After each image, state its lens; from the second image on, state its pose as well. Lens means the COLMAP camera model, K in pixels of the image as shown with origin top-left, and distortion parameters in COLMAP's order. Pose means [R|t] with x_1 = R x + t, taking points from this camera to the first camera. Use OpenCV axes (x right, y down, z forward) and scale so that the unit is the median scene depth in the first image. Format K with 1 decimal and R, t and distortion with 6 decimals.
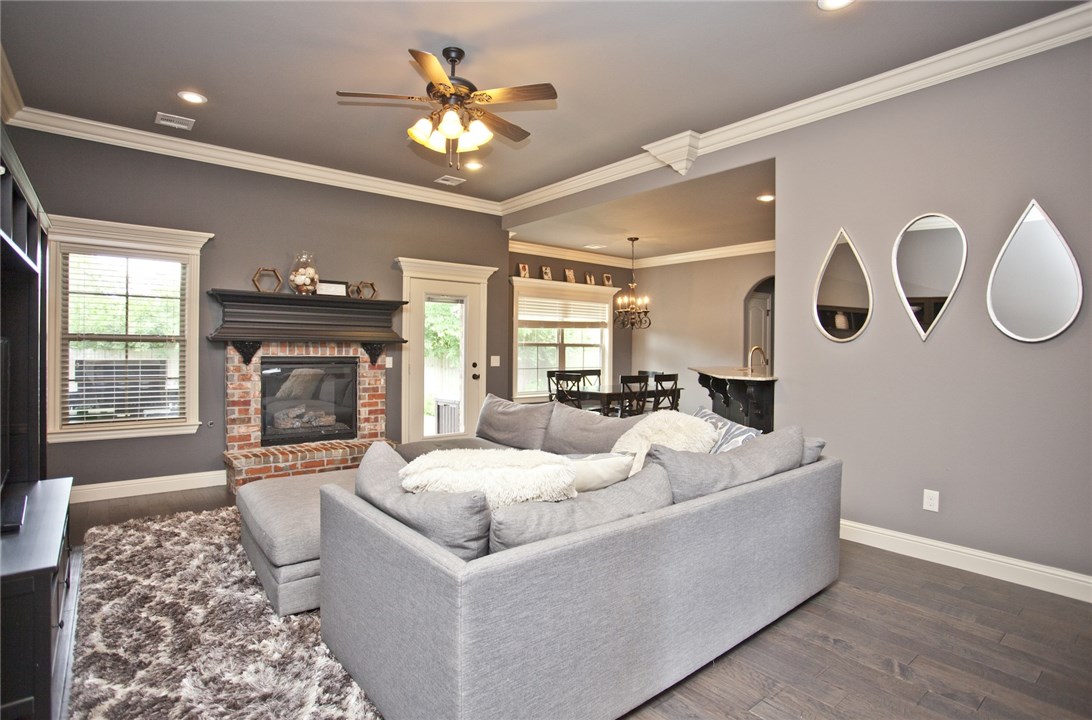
lens RADIAL K [[547.5, 0, 536.4], [0, 547.5, 357.7], [0, 0, 1]] dist [-0.042381, 0.006497]
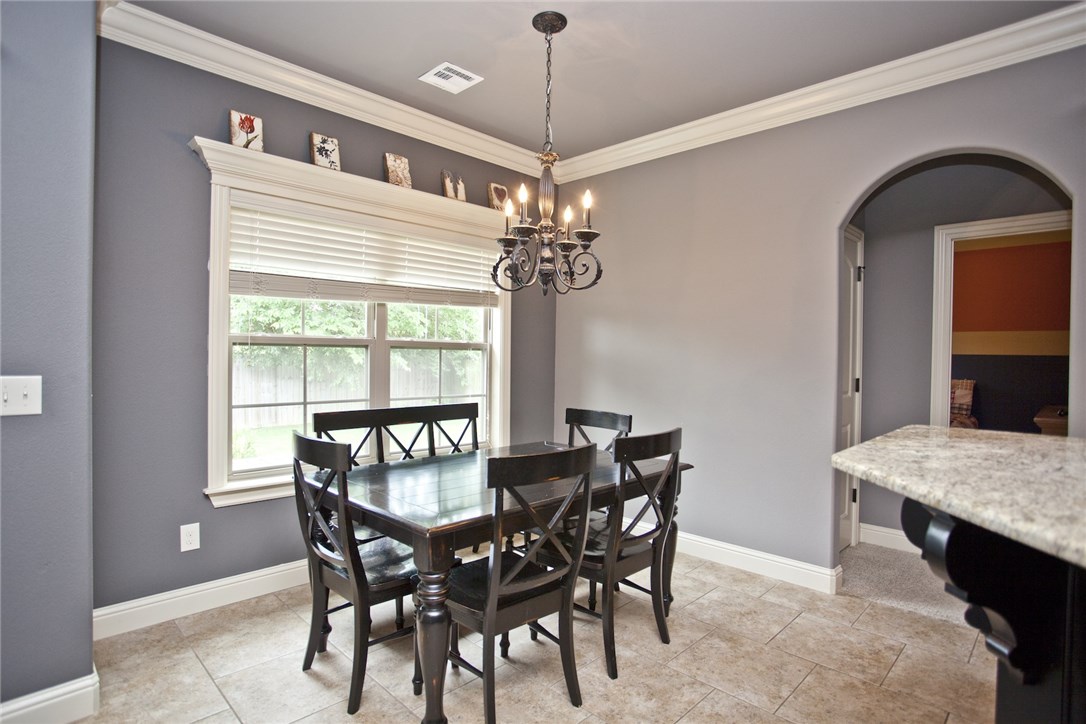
lens RADIAL K [[571.7, 0, 545.9], [0, 571.7, 355.8], [0, 0, 1]] dist [-0.025217, -0.000245]
pose [[0.991040, 0.003970, 0.133505, 0.113479], [-0.002659, 0.999946, -0.009999, -0.010346], [-0.133538, 0.009555, 0.990998, 0.577476]]
